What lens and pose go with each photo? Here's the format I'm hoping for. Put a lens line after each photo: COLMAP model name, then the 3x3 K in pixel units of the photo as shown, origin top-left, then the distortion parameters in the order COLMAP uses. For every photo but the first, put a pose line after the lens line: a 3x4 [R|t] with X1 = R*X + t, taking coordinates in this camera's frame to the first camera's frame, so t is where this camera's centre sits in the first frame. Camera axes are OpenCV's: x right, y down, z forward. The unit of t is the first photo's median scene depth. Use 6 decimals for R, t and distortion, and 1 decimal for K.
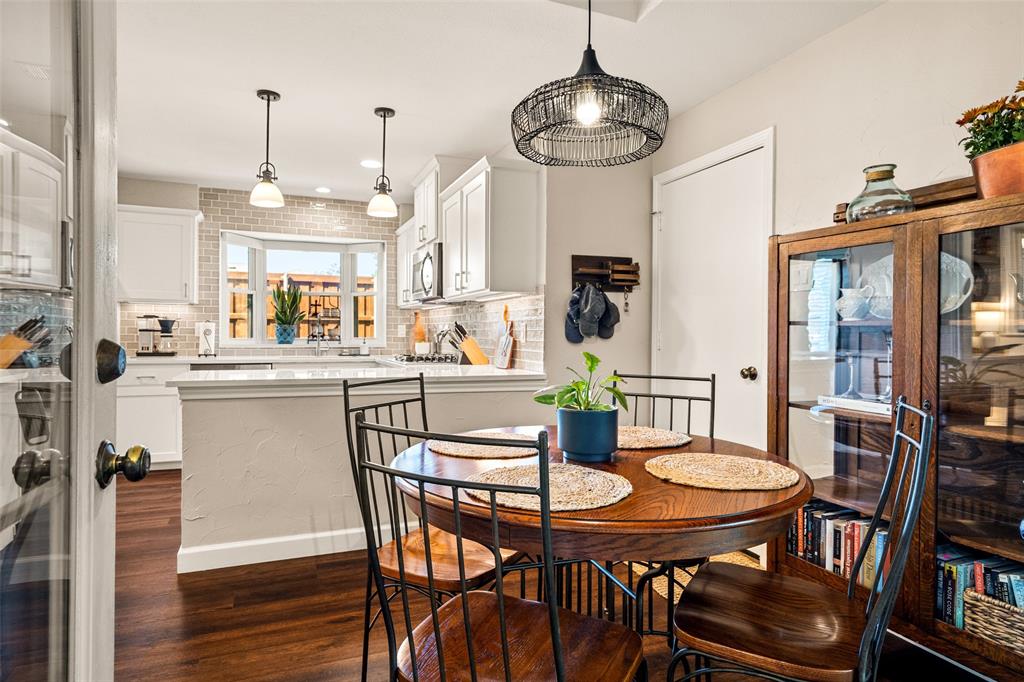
lens RADIAL K [[583.1, 0, 512.0], [0, 583.1, 341.0], [0, 0, 1]] dist [0.002631, 0.000202]
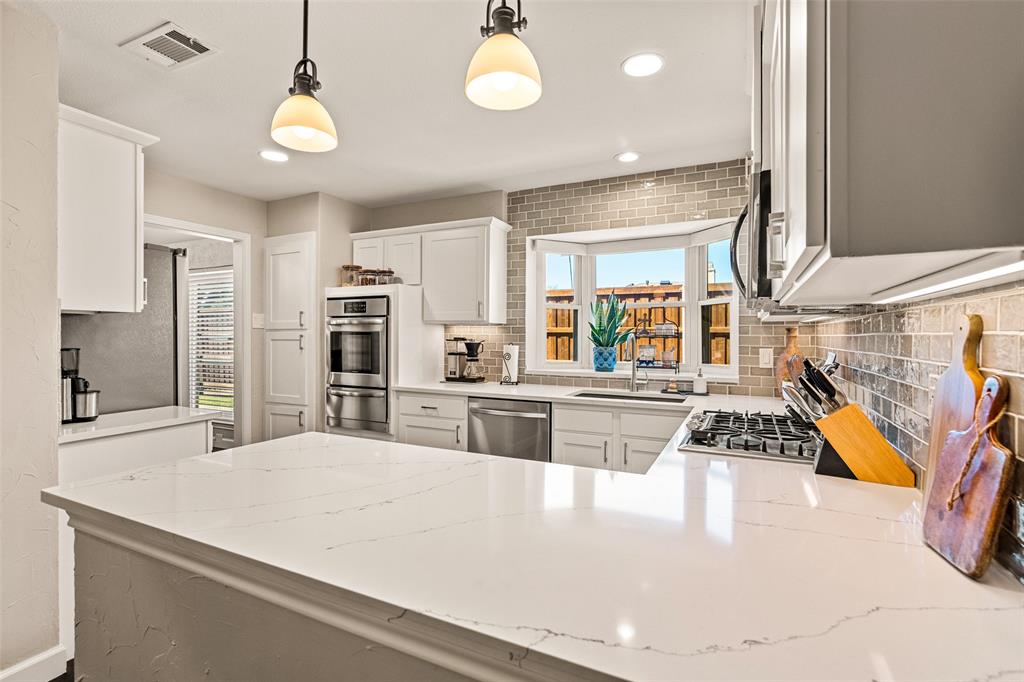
lens RADIAL K [[476.9, 0, 508.8], [0, 476.9, 334.5], [0, 0, 1]] dist [-0.002084, 0.000091]
pose [[0.665378, -0.007040, -0.746473, 0.008243], [-0.009163, 0.999803, -0.017596, -0.036195], [0.746450, 0.018548, 0.665183, 0.545894]]
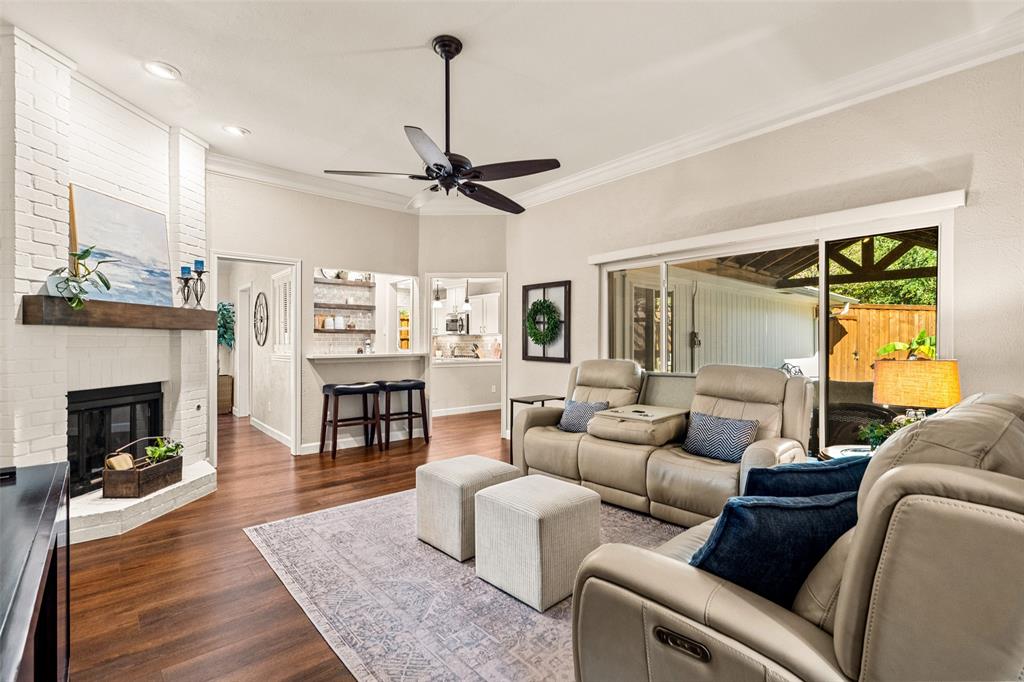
lens RADIAL K [[466.3, 0, 512.0], [0, 466.3, 341.0], [0, 0, 1]] dist [0.000650, 0.000407]
pose [[0.944475, -0.005845, 0.328530, -0.557014], [0.010983, 0.999845, -0.013786, -0.007910], [-0.328399, 0.016629, 0.944393, -0.979303]]
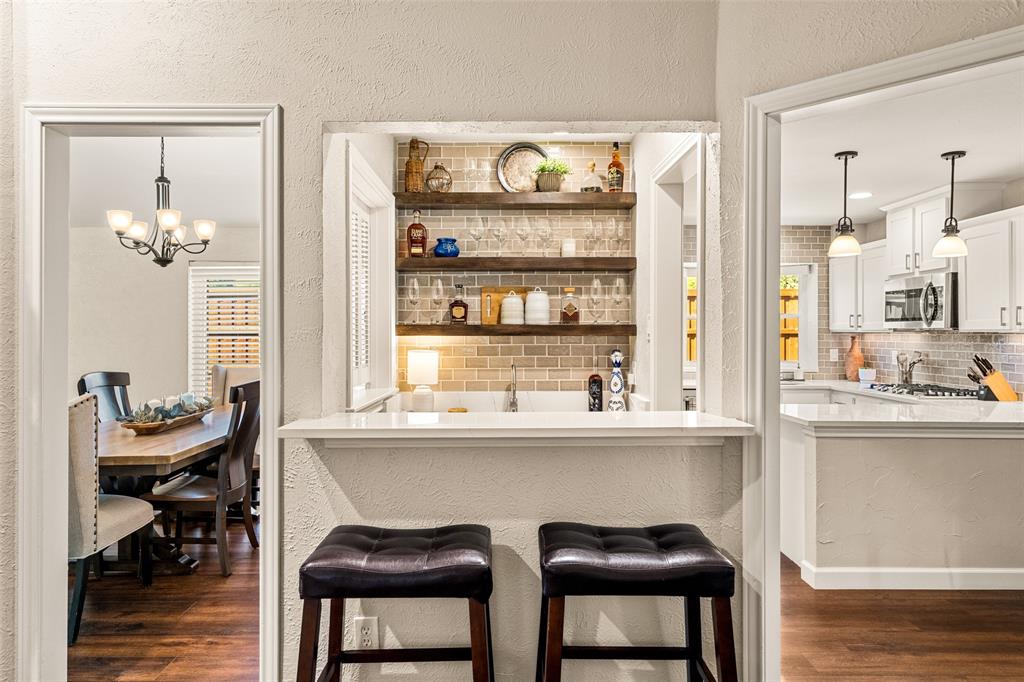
lens RADIAL K [[629.8, 0, 510.9], [0, 629.8, 332.1], [0, 0, 1]] dist [0.016326, -0.000761]
pose [[0.932144, -0.007338, -0.362014, -0.365947], [0.001612, 0.999869, -0.016118, -0.046734], [0.362085, 0.014441, 0.932033, -0.203337]]
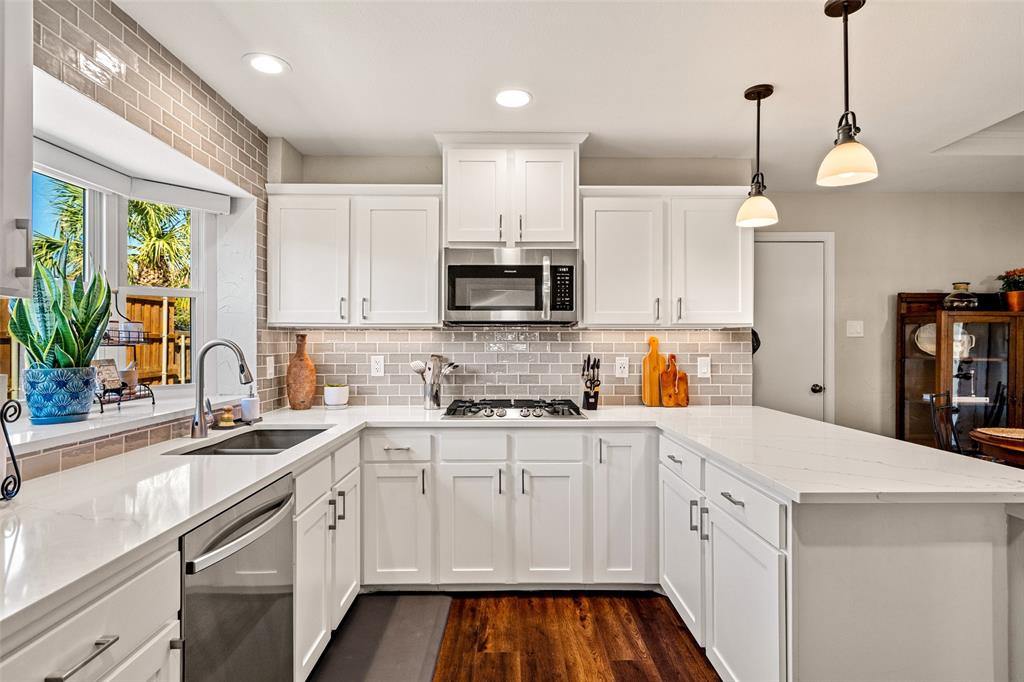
lens RADIAL K [[526.2, 0, 512.0], [0, 526.2, 341.0], [0, 0, 1]] dist [-0.003958, -0.000277]
pose [[0.361333, -0.002713, 0.932433, -0.674476], [0.015000, 0.999883, -0.002903, -0.044077], [-0.932316, 0.015036, 0.361331, 0.722568]]
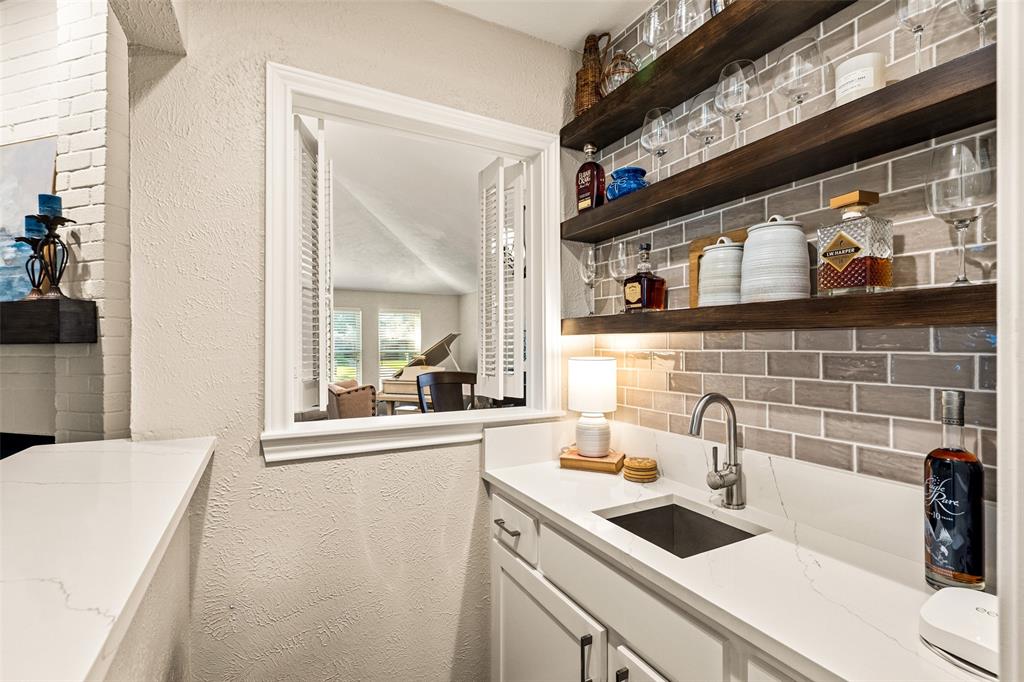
lens RADIAL K [[466.3, 0, 512.0], [0, 466.3, 341.0], [0, 0, 1]] dist [0.000650, 0.000407]
pose [[0.102438, -0.010274, -0.994686, -0.385231], [-0.008186, 0.999904, -0.011171, -0.045216], [0.994706, 0.009287, 0.102344, 0.303409]]
